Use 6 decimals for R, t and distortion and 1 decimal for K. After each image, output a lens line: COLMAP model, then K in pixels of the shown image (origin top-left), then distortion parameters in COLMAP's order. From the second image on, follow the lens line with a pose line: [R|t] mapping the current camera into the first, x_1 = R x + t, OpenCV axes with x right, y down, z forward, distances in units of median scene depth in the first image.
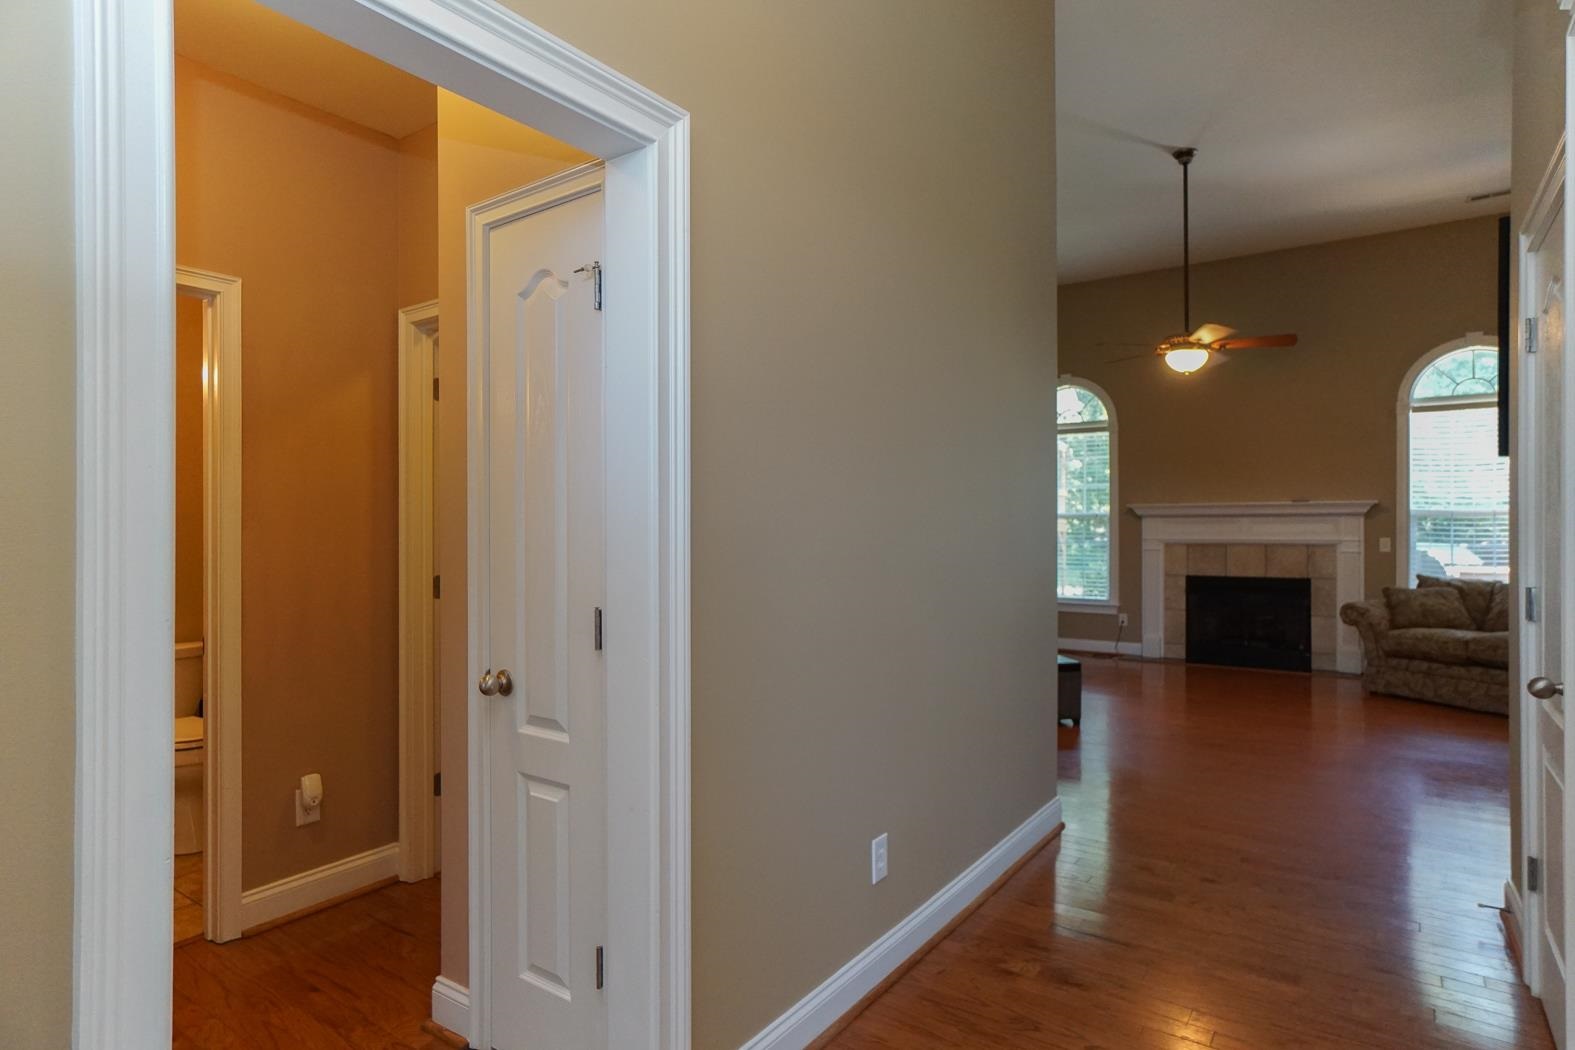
lens RADIAL K [[865.5, 0, 787.0], [0, 865.5, 529.9], [0, 0, 1]] dist [-0.000506, 0.000071]
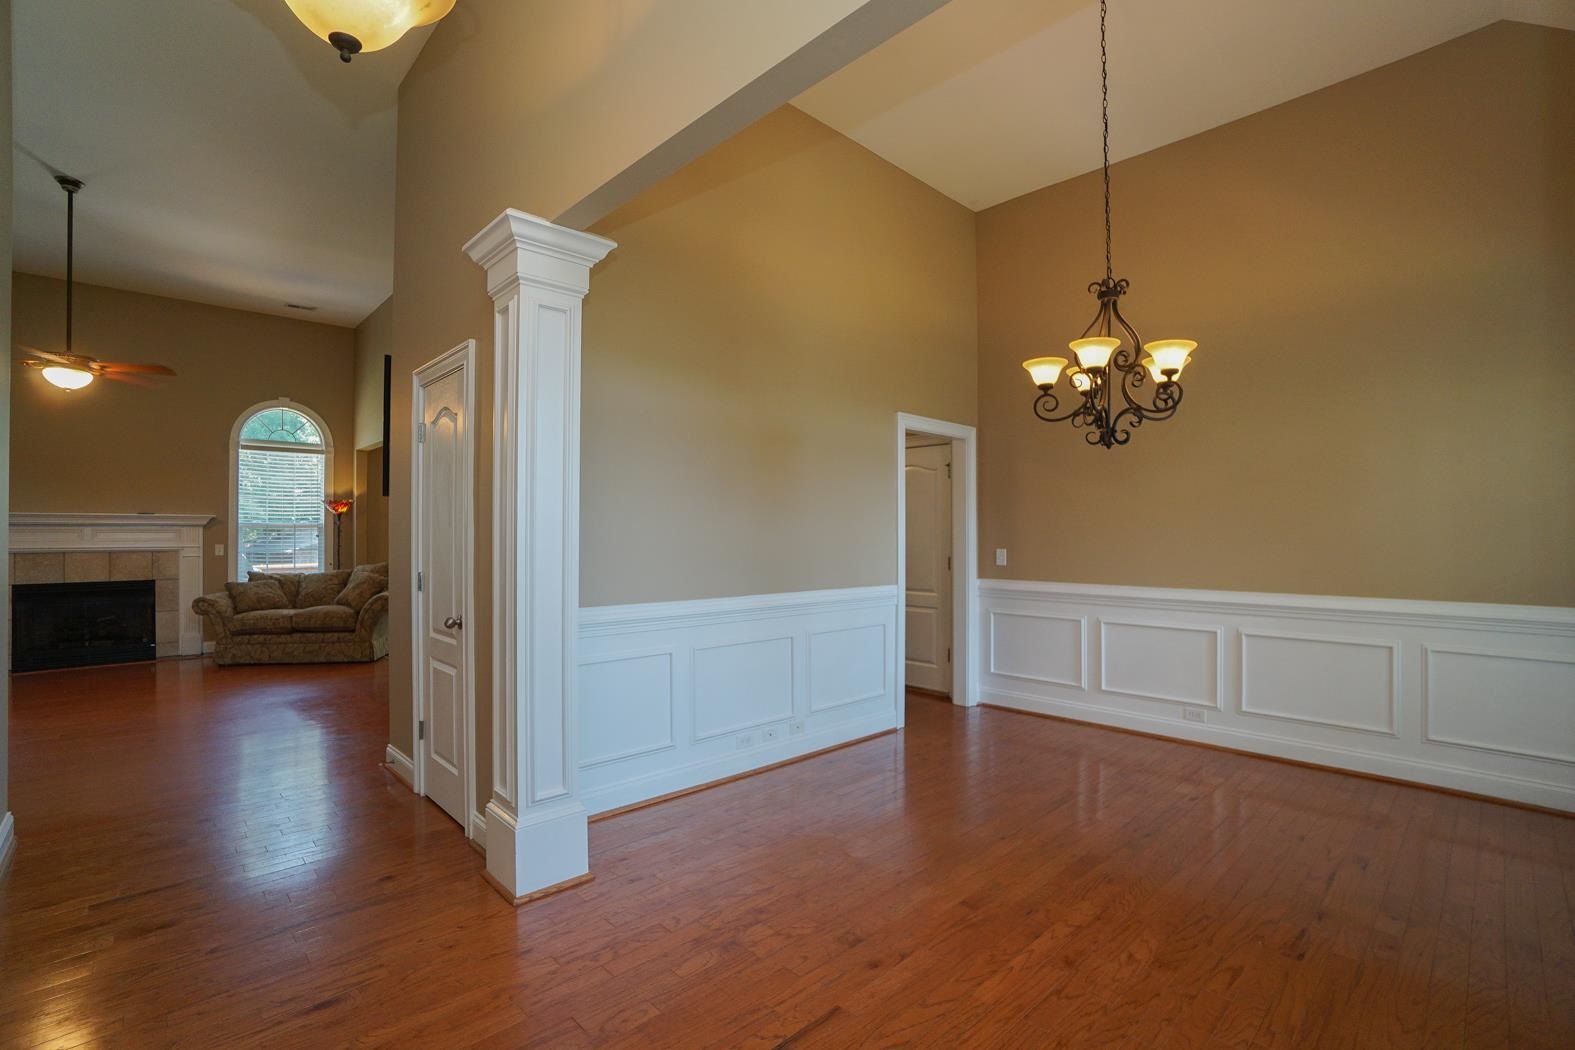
lens RADIAL K [[715.4, 0, 778.3], [0, 715.4, 533.3], [0, 0, 1]] dist [-0.022108, 0.000034]
pose [[0.182905, 0.003025, 0.983126, -0.185468], [0.000529, 0.999995, -0.003176, -0.003491], [-0.983131, 0.001101, 0.182902, -0.001754]]
